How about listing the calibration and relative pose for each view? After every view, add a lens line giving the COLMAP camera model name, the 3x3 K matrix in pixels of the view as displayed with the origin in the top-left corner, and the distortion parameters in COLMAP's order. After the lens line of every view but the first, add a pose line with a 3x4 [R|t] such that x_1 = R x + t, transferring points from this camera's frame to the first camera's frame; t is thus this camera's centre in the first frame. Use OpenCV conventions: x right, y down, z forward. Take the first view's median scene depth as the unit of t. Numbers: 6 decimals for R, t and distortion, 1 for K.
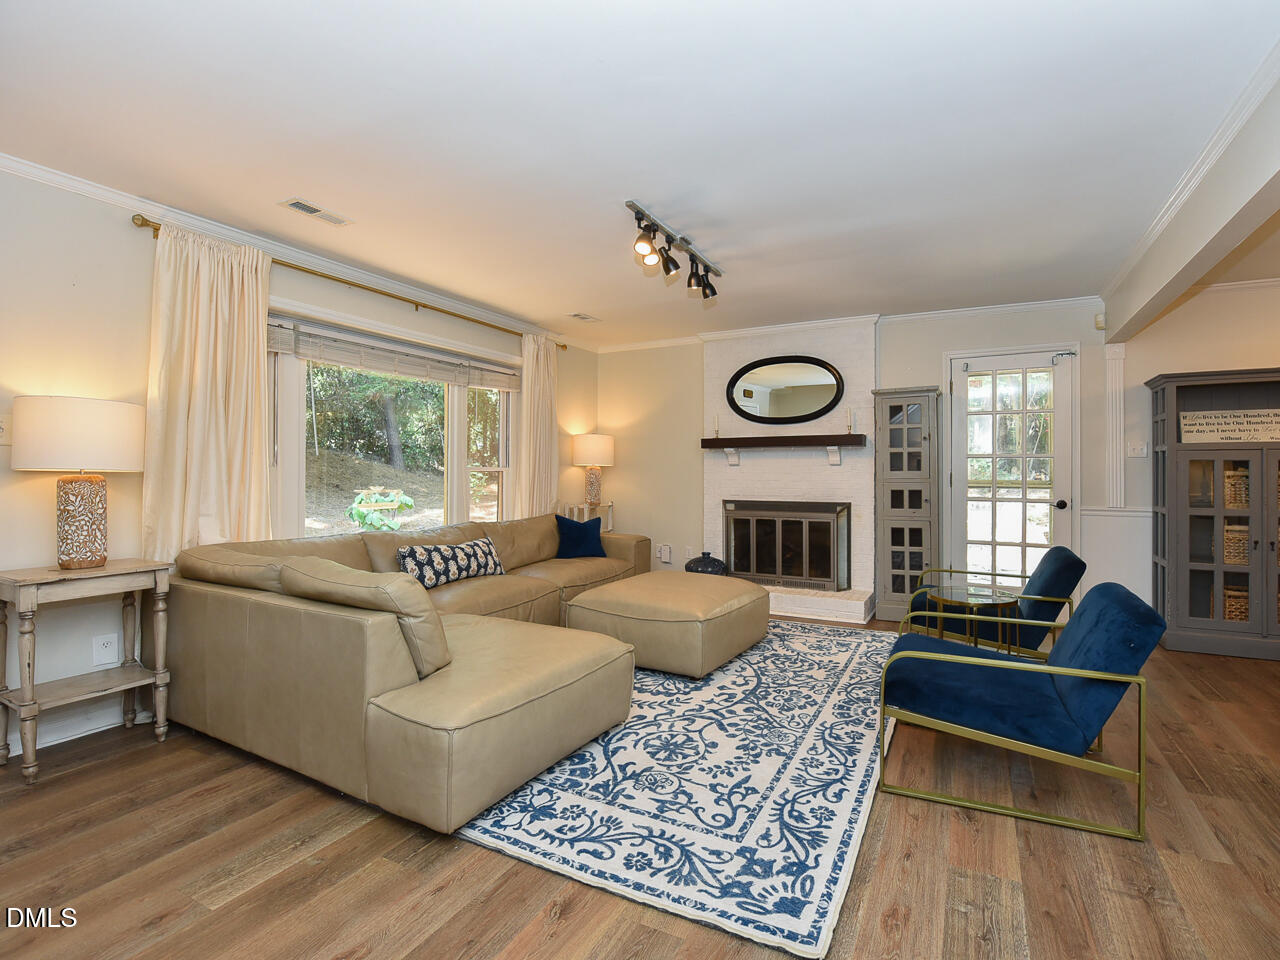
lens RADIAL K [[590.1, 0, 688.7], [0, 590.1, 464.6], [0, 0, 1]] dist [-0.000350, -0.008046]
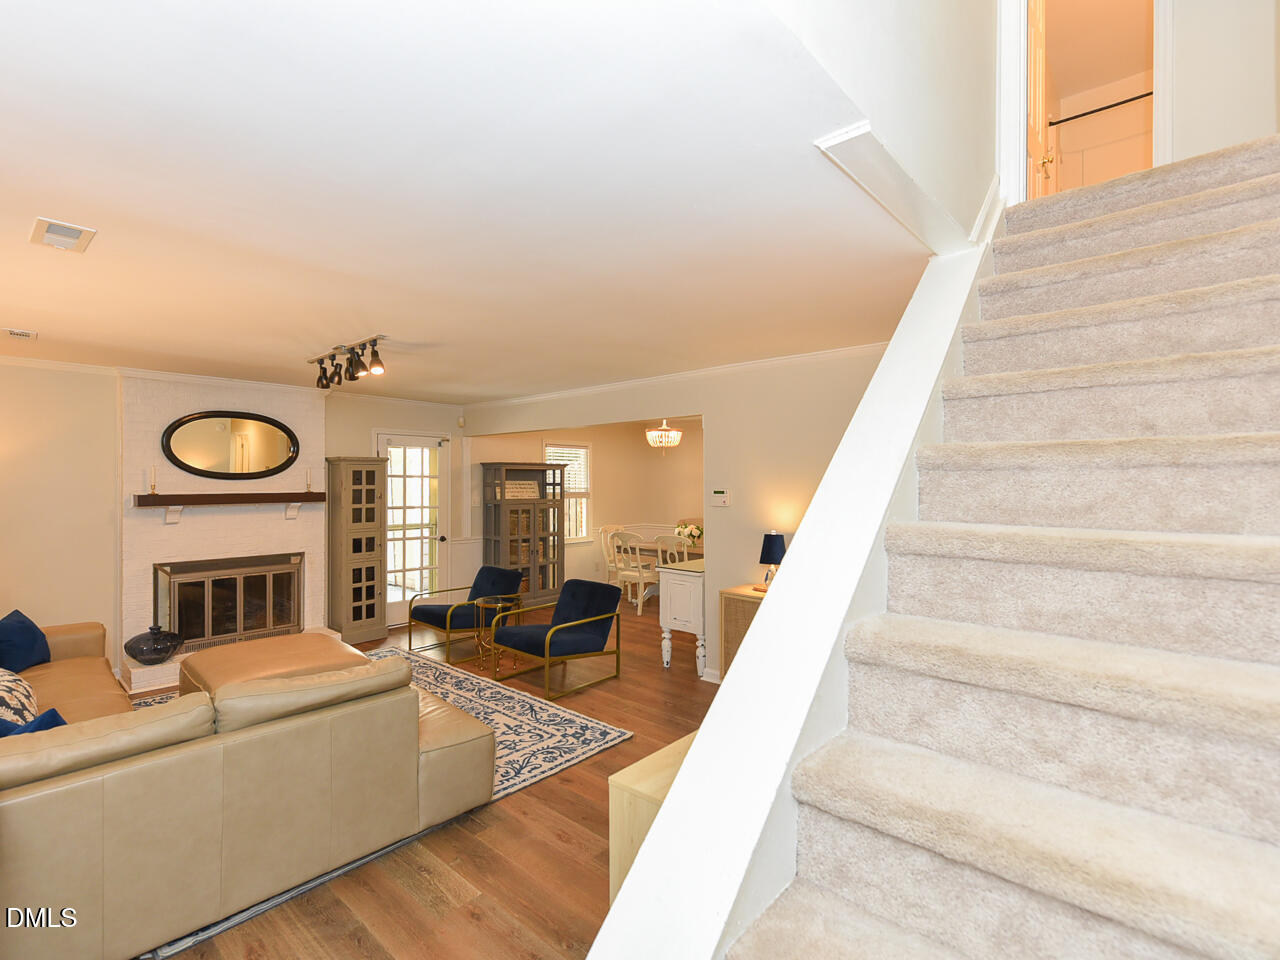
lens RADIAL K [[625.1, 0, 640.0], [0, 625.1, 480.0], [0, 0, 1]] dist [0.001270, -0.000285]
pose [[0.264248, 0.000697, 0.964454, -1.105293], [-0.016887, 0.999850, 0.003904, -0.138168], [-0.964307, -0.017318, 0.264220, 0.110501]]
